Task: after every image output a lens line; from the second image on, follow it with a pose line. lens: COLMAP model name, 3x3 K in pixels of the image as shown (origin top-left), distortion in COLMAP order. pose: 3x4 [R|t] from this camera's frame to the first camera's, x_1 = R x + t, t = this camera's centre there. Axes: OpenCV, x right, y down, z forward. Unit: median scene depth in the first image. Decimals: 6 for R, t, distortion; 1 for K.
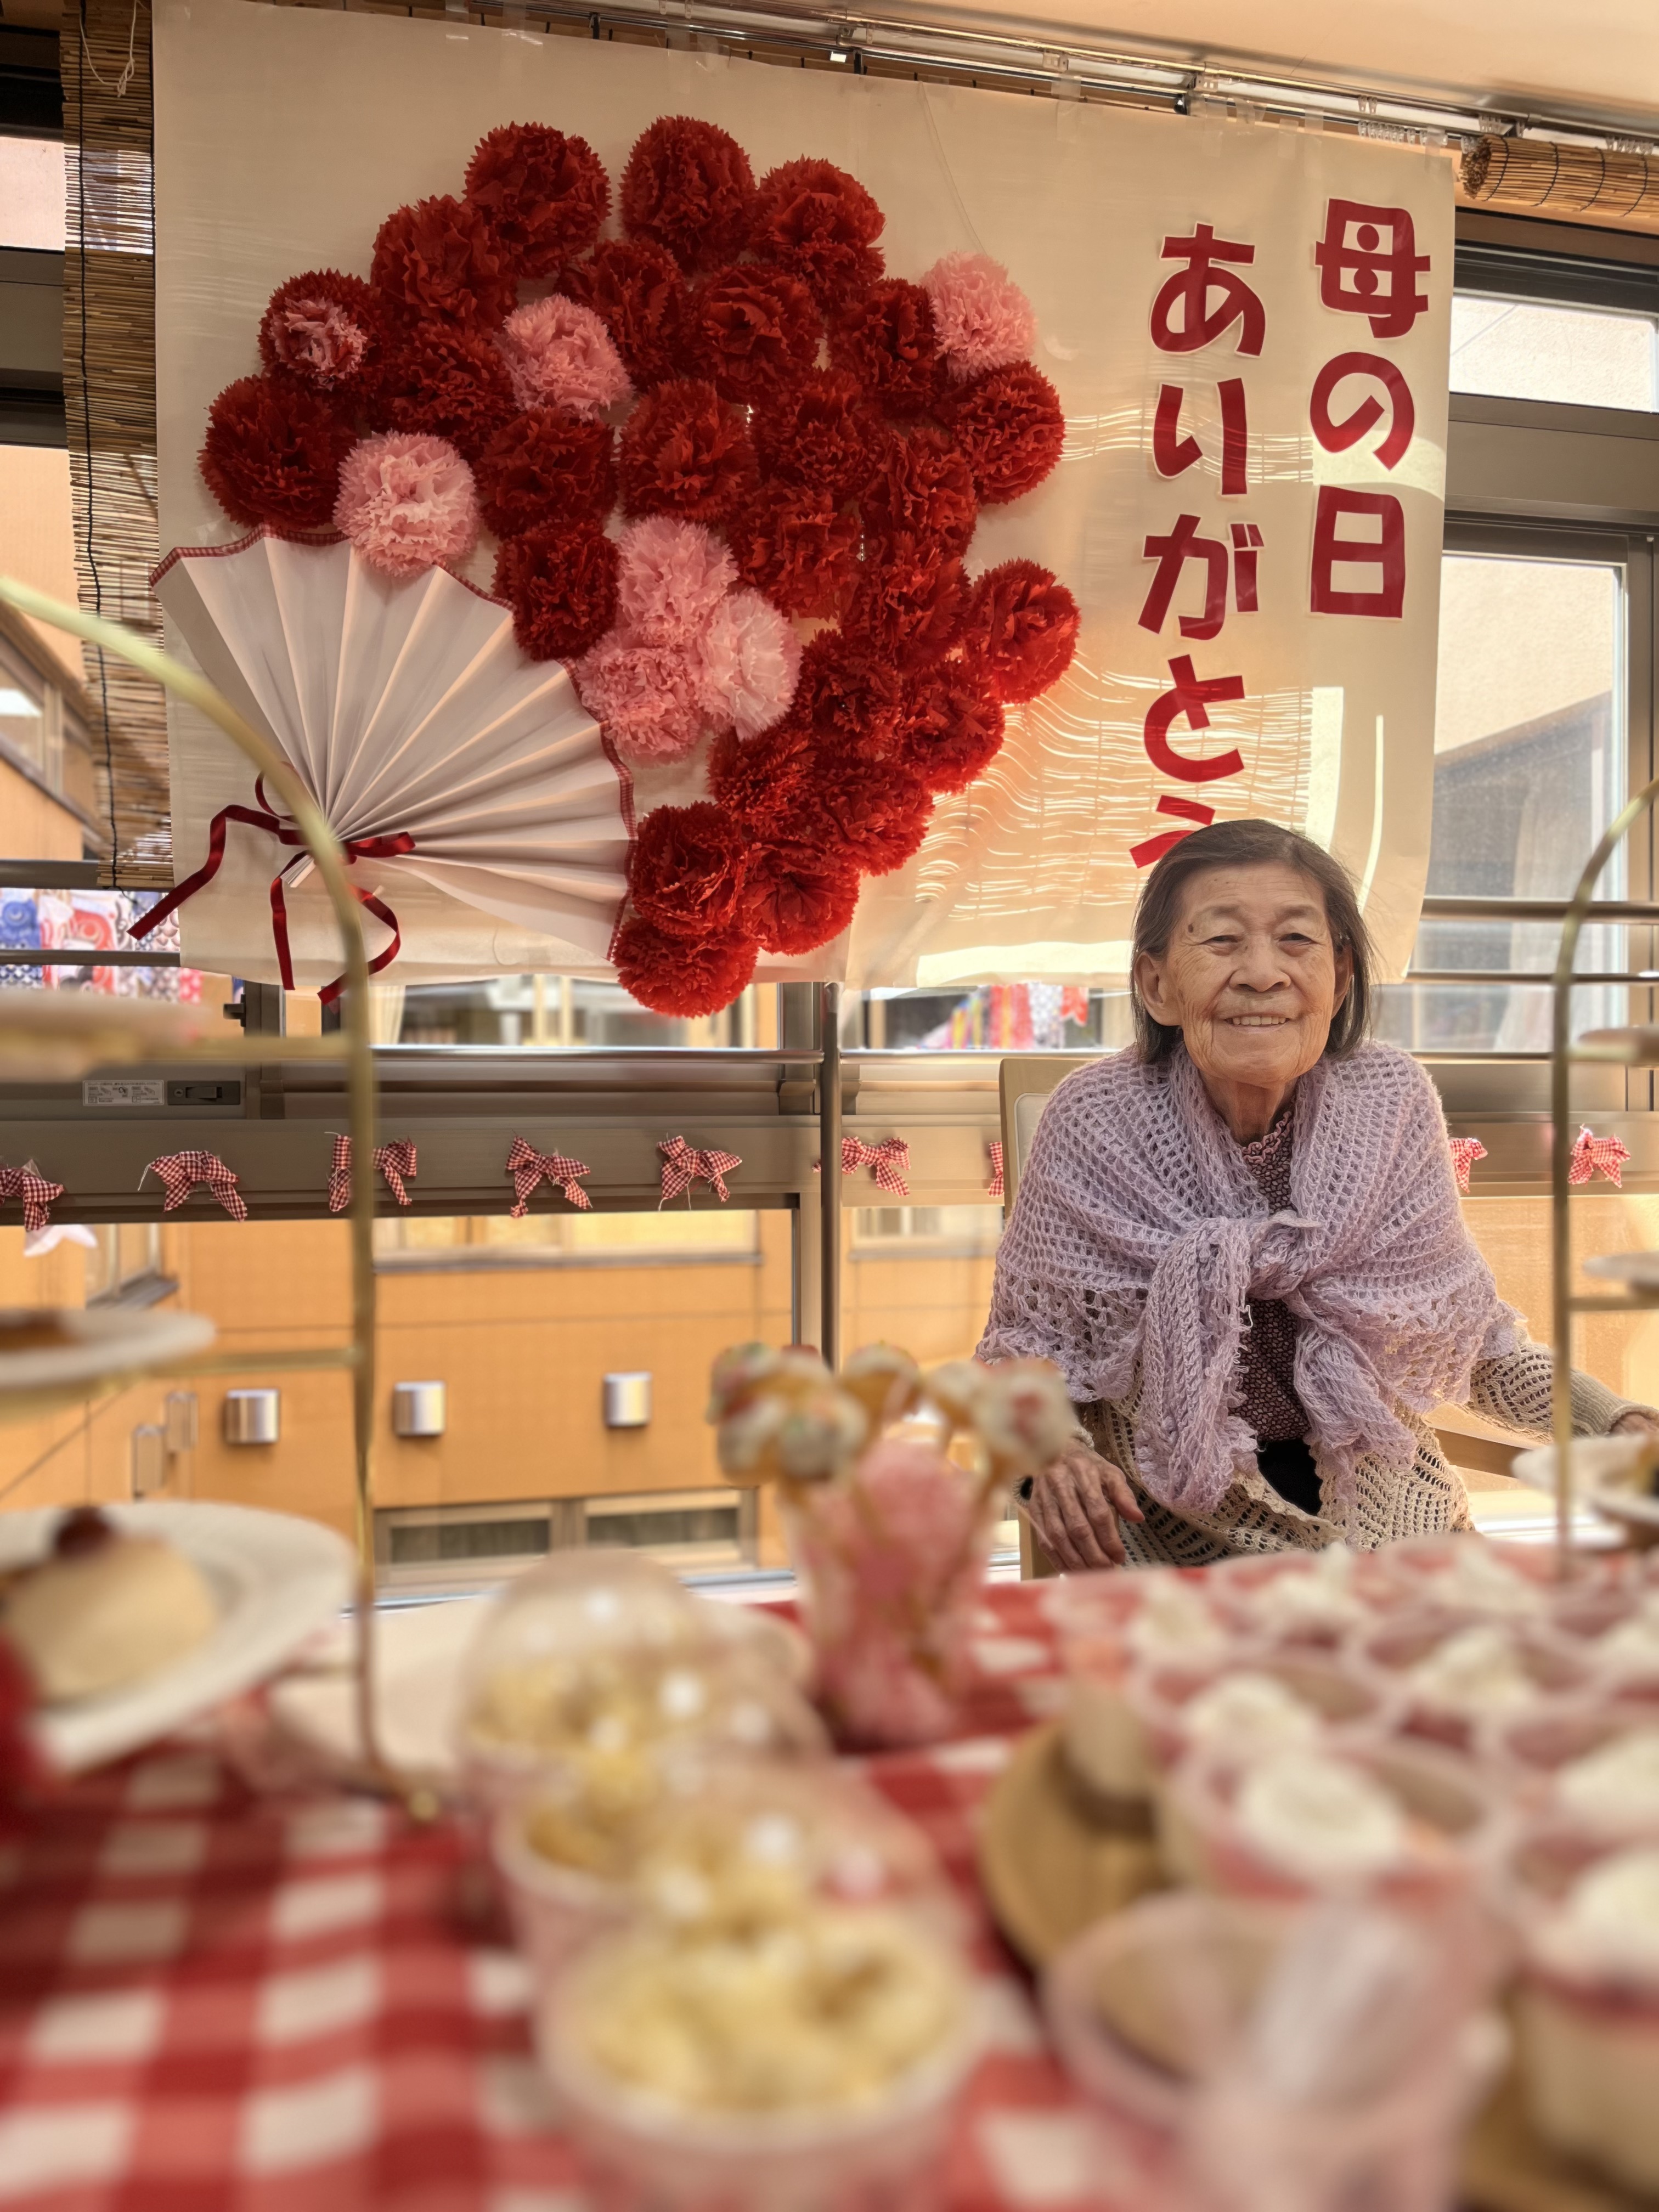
lens RADIAL K [[1662.5, 0, 829.5], [0, 1662.5, 1106.0], [0, 0, 1]] dist [0.021346, 0.006878]
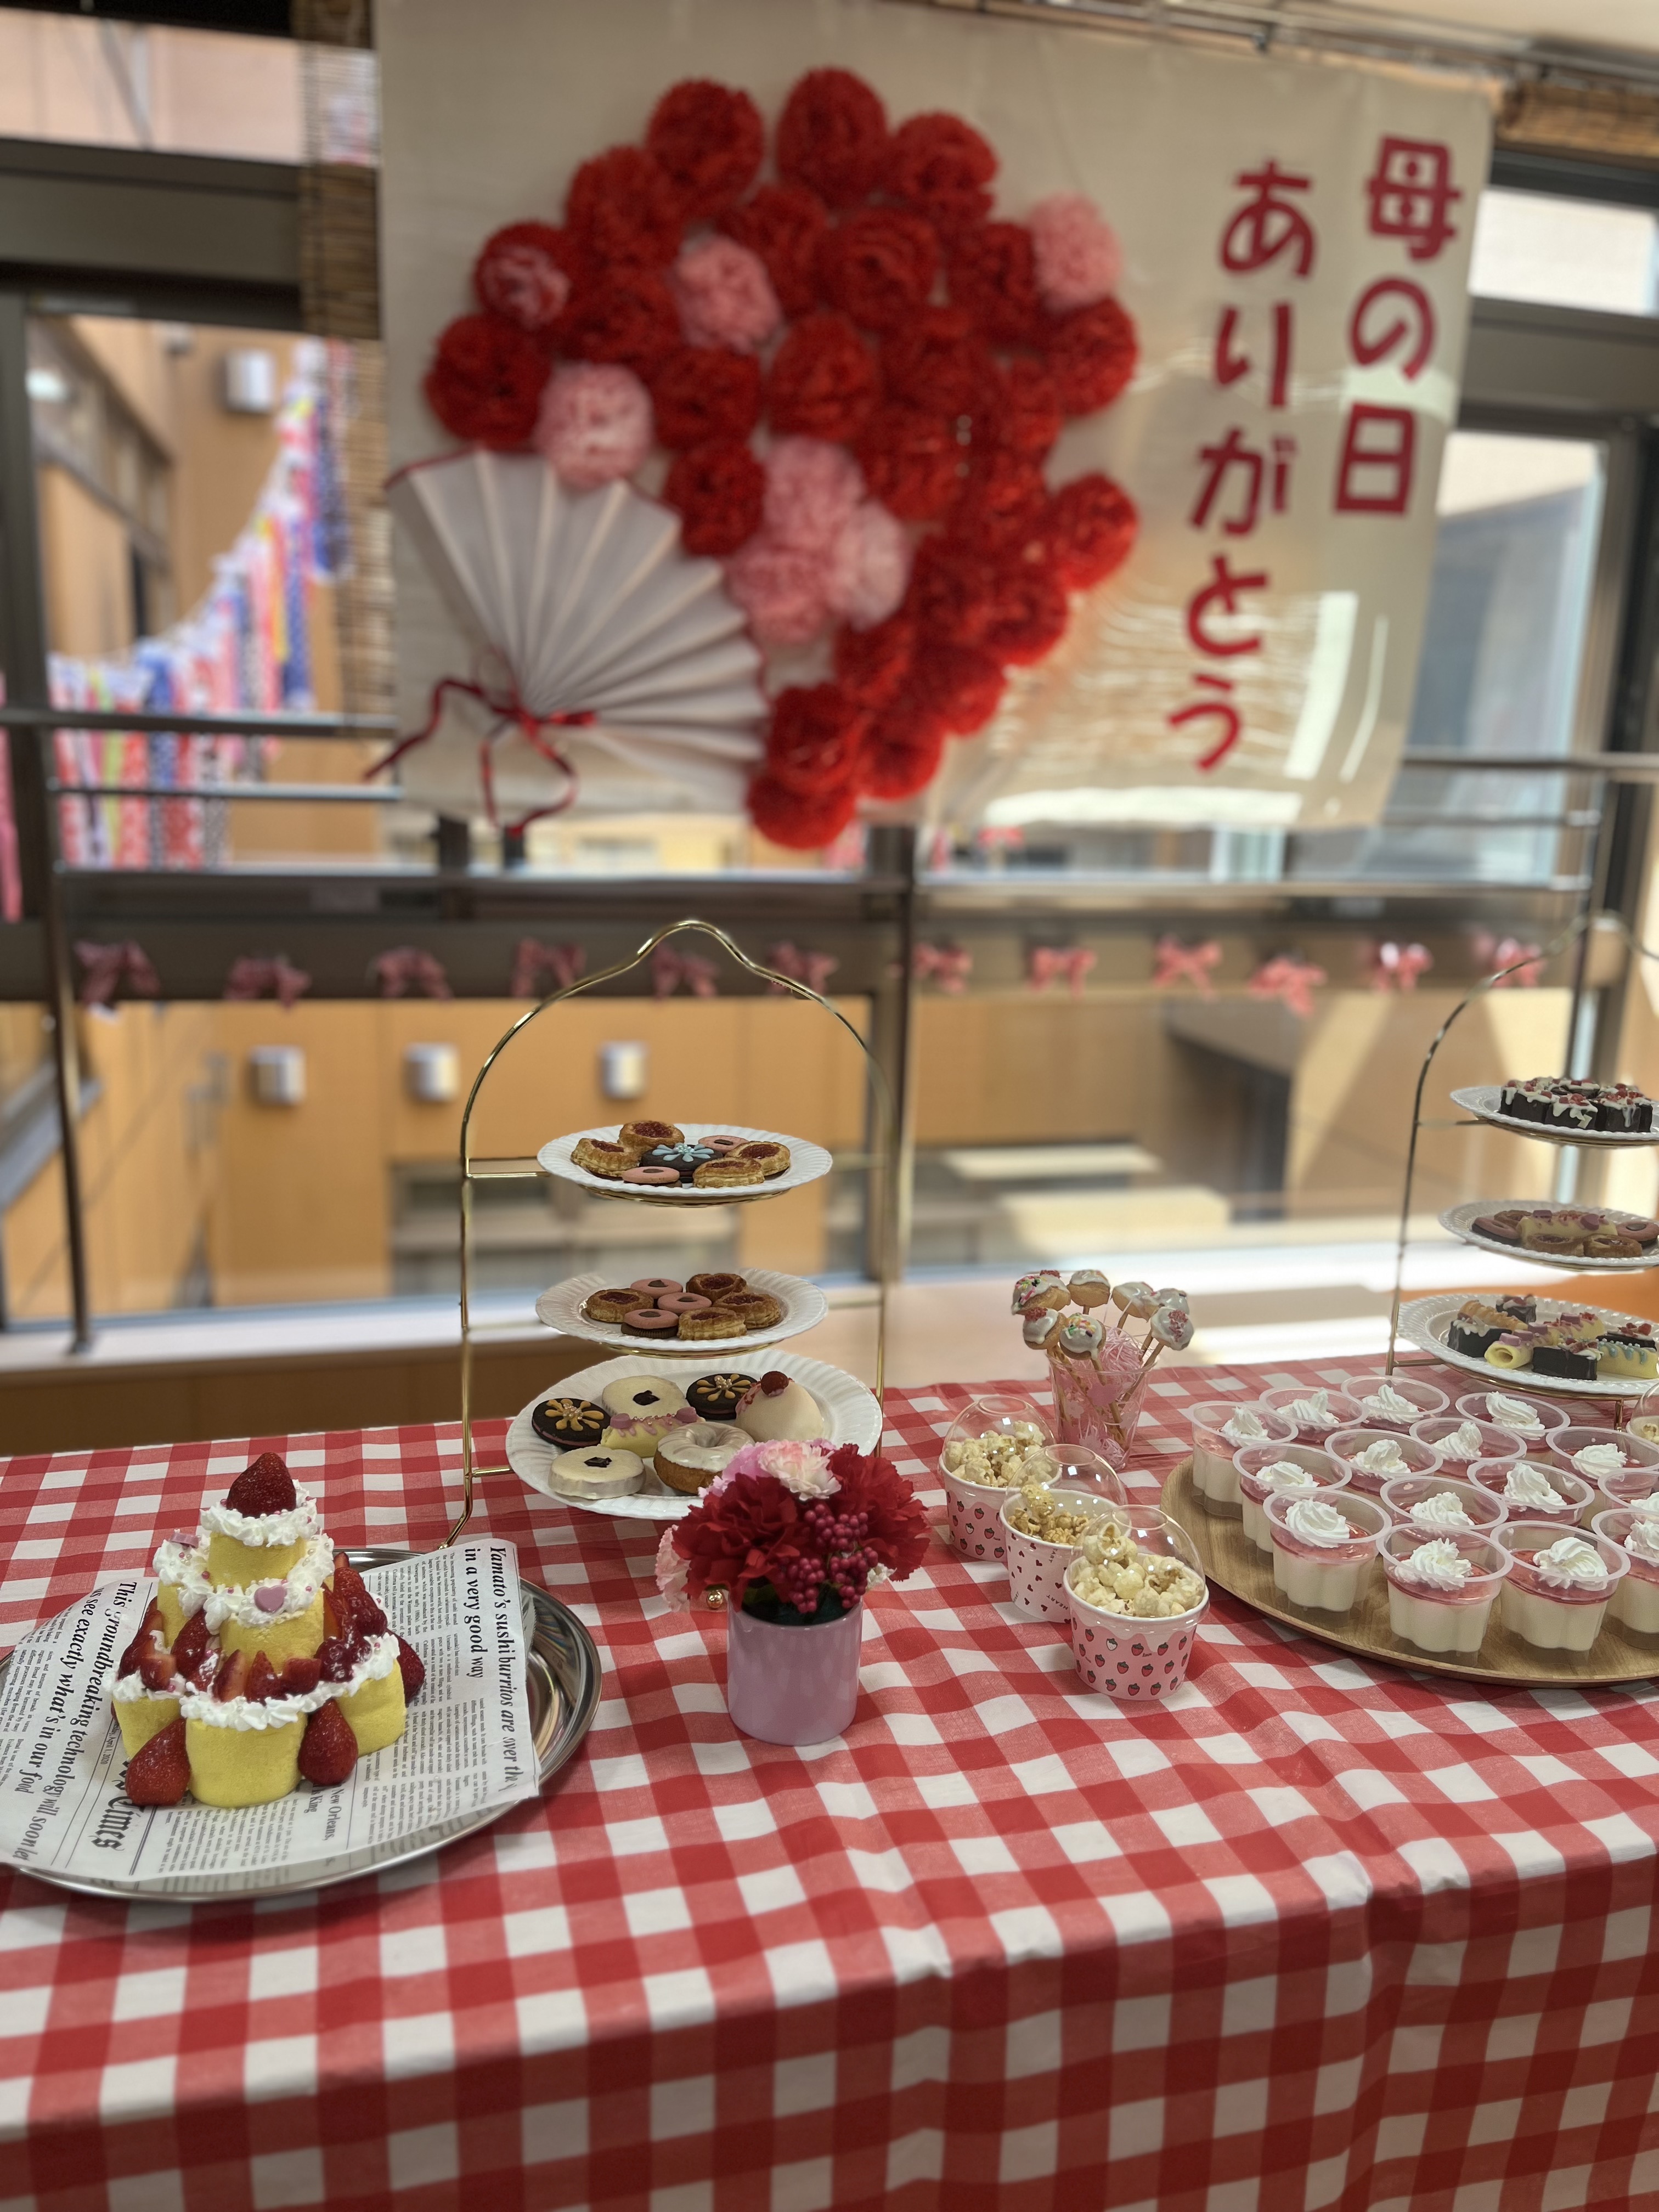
lens RADIAL K [[1627.3, 0, 829.5], [0, 1627.3, 1106.0], [0, 0, 1]] dist [0.005859, -0.005830]
pose [[0.999070, 0.031685, 0.029227, -0.096742], [-0.036995, 0.978248, 0.204114, -0.120300], [-0.022124, -0.205006, 0.978511, -0.228931]]
